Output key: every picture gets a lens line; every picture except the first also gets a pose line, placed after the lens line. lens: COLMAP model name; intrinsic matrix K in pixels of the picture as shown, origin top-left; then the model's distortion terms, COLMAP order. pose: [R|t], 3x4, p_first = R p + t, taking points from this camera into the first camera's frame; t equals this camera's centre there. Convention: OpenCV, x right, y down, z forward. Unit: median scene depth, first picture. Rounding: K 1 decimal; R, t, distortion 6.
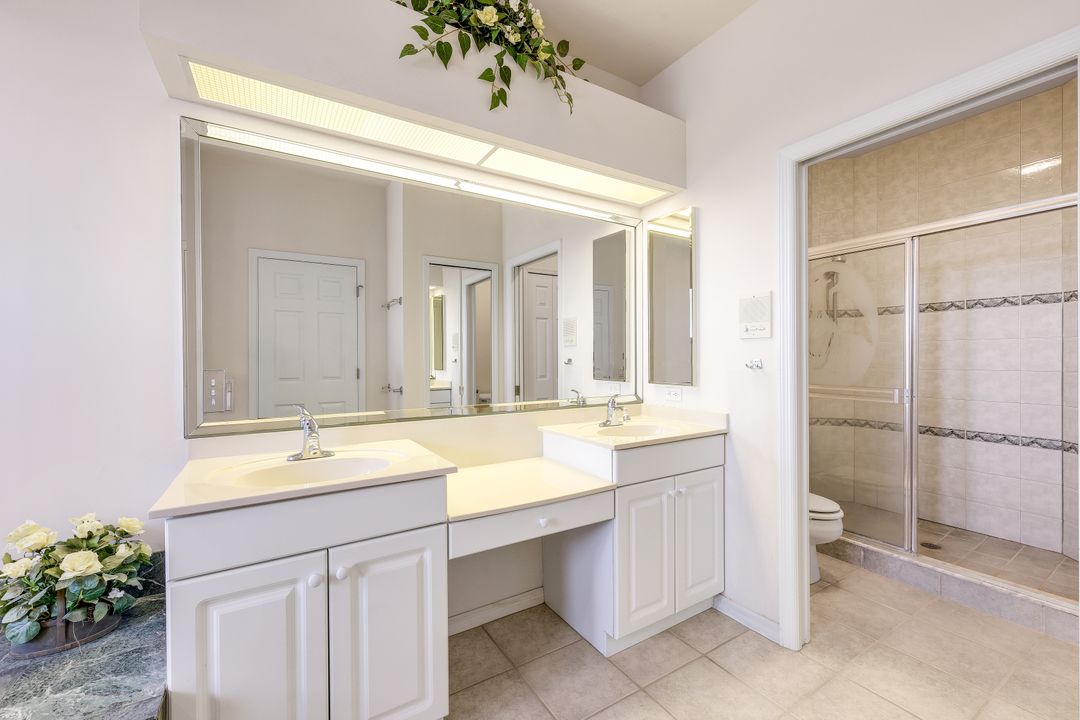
lens RADIAL K [[437.6, 0, 542.1], [0, 437.6, 360.4], [0, 0, 1]] dist [-0.000266, 0.000008]
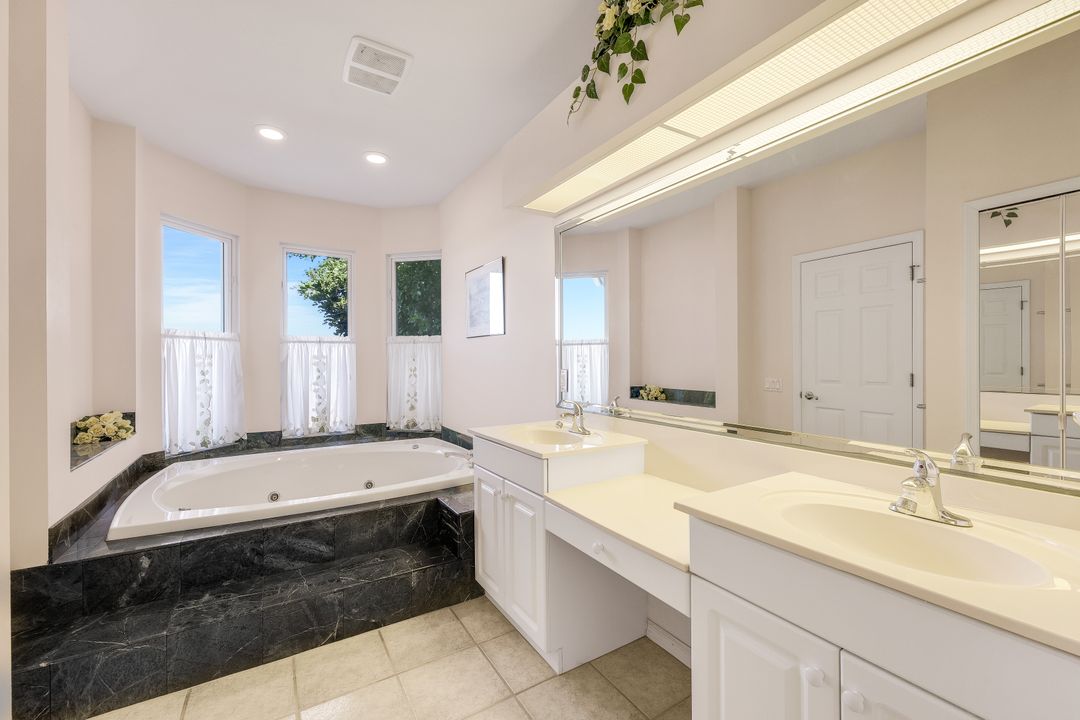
lens RADIAL K [[437.6, 0, 541.7], [0, 437.6, 358.6], [0, 0, 1]] dist [-0.000266, 0.000008]
pose [[-0.005291, 0.005312, -0.999972, 0.817034], [-0.002075, 0.999984, 0.005323, -0.022732], [0.999984, 0.002103, -0.005280, 0.798878]]
